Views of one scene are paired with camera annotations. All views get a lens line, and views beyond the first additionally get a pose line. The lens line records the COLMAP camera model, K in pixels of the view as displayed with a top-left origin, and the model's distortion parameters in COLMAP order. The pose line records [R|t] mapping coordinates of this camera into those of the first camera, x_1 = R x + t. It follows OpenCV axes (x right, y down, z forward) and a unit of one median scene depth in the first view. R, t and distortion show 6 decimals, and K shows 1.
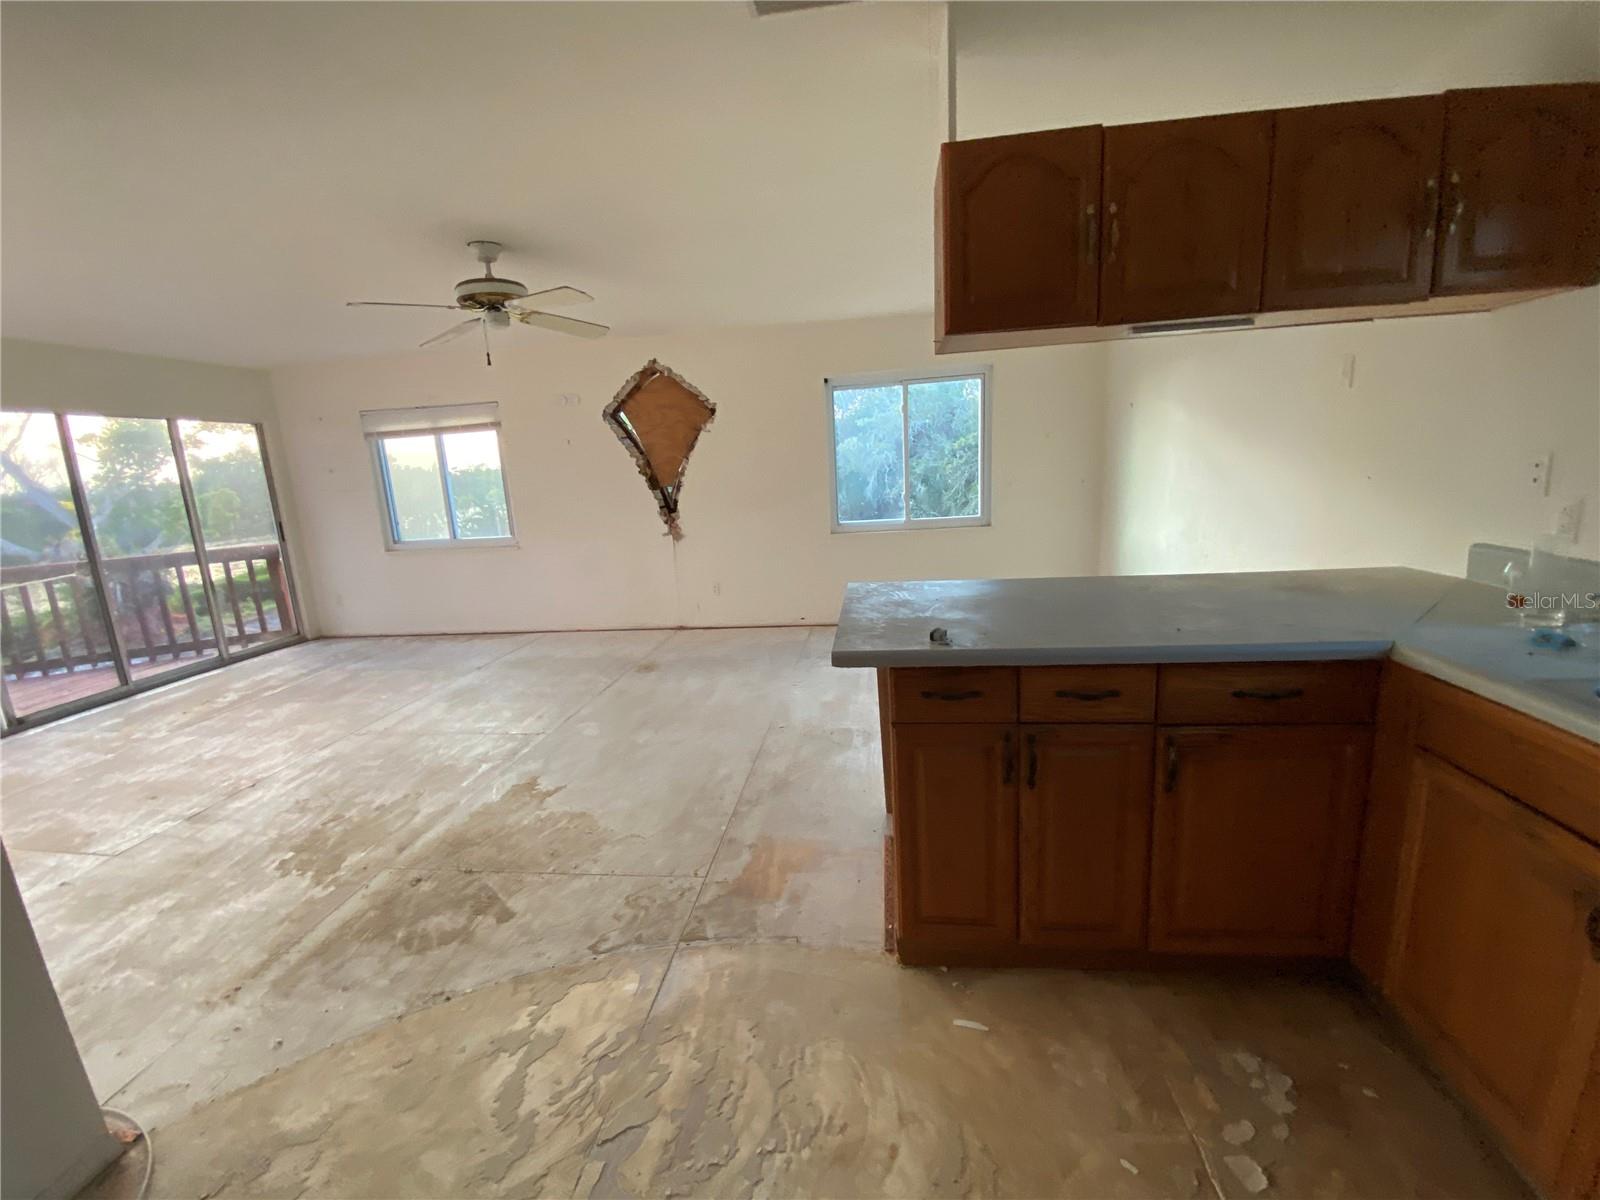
lens RADIAL K [[649.3, 0, 800.1], [0, 649.3, 602.3], [0, 0, 1]] dist [0.015300, -0.015620]
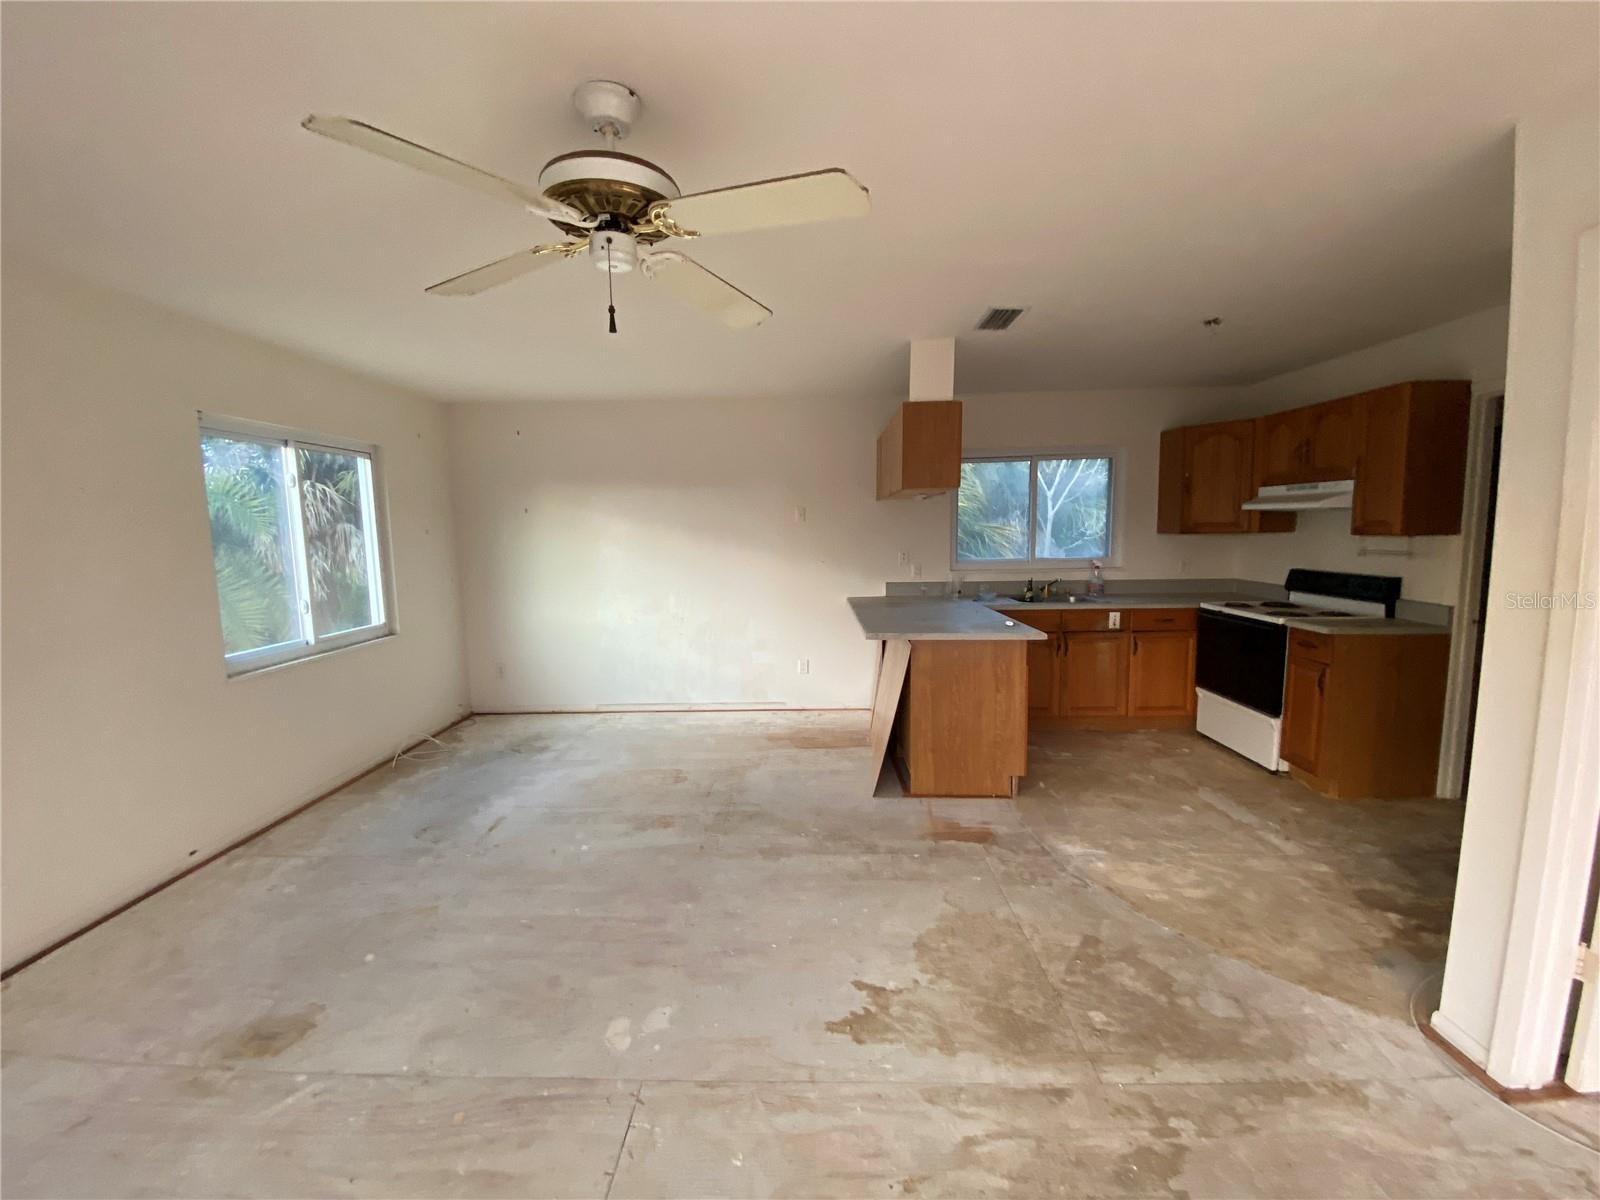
lens RADIAL K [[649.3, 0, 801.4], [0, 649.3, 603.2], [0, 0, 1]] dist [0.015300, -0.015620]
pose [[-0.101021, -0.053709, 0.993433, -1.338187], [0.224452, 0.971567, 0.075351, -0.237867], [-0.969235, 0.230591, -0.086093, 1.316176]]
